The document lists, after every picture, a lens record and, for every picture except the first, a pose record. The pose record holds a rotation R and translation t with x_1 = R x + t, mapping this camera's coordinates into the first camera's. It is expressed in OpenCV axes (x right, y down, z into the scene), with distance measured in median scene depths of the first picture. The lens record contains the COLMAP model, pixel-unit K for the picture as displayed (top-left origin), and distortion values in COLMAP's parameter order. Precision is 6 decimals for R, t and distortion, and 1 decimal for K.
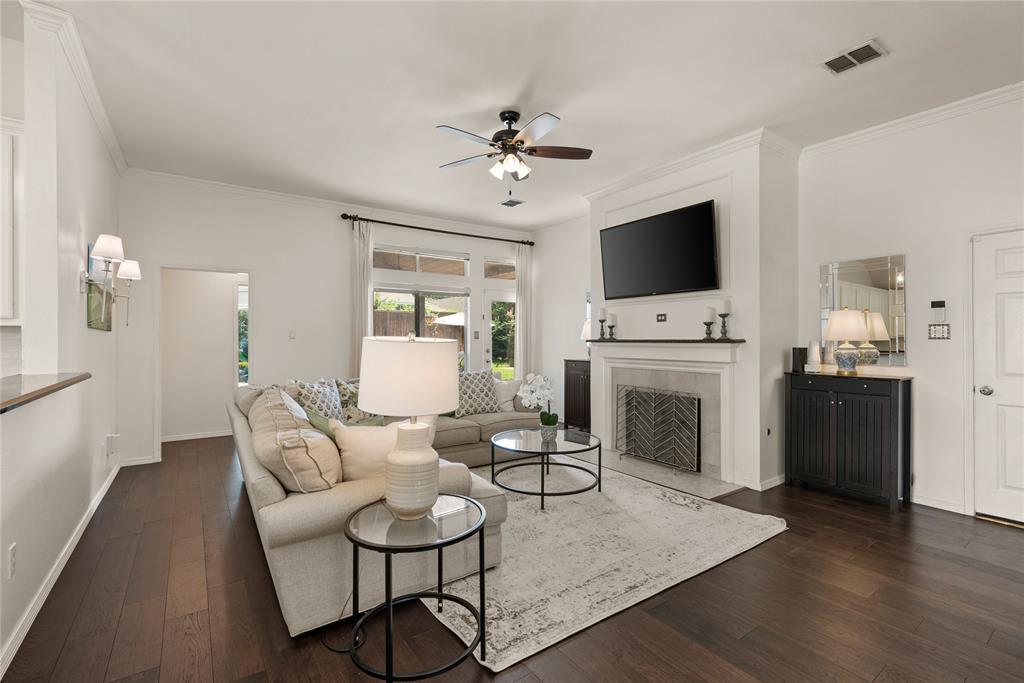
lens RADIAL K [[450.7, 0, 534.2], [0, 450.7, 341.5], [0, 0, 1]] dist [-0.003689, -0.001569]
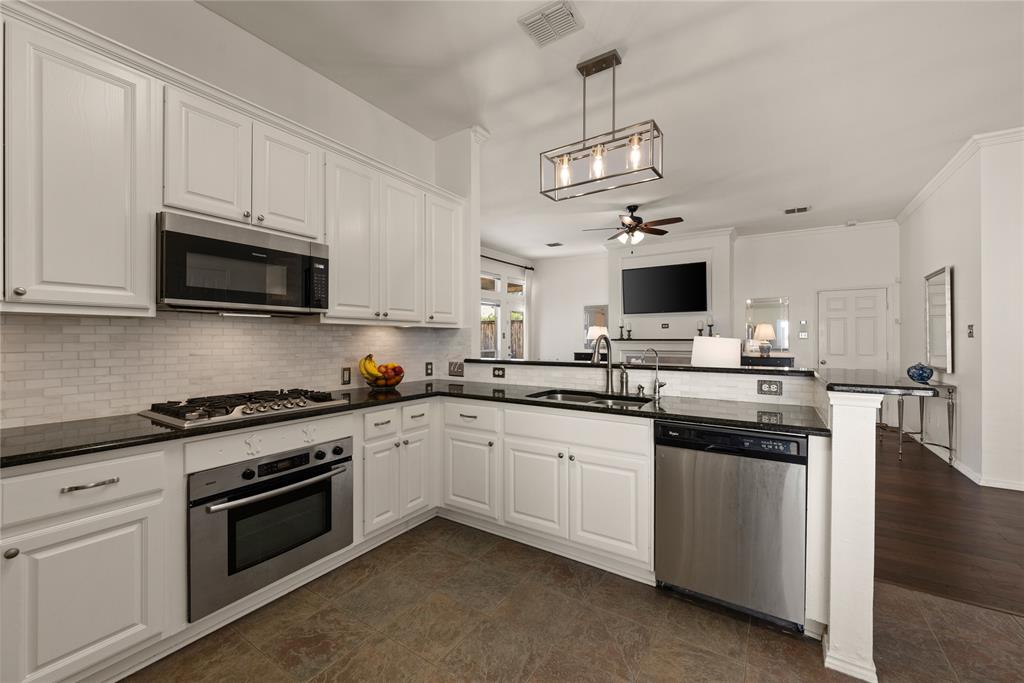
lens RADIAL K [[412.1, 0, 507.5], [0, 412.1, 351.0], [0, 0, 1]] dist [-0.003337, 0.000123]
pose [[0.933337, -0.007270, 0.358927, -0.752057], [-0.000687, 0.999757, 0.022036, 0.006461], [-0.359000, -0.020813, 0.933105, -0.212769]]
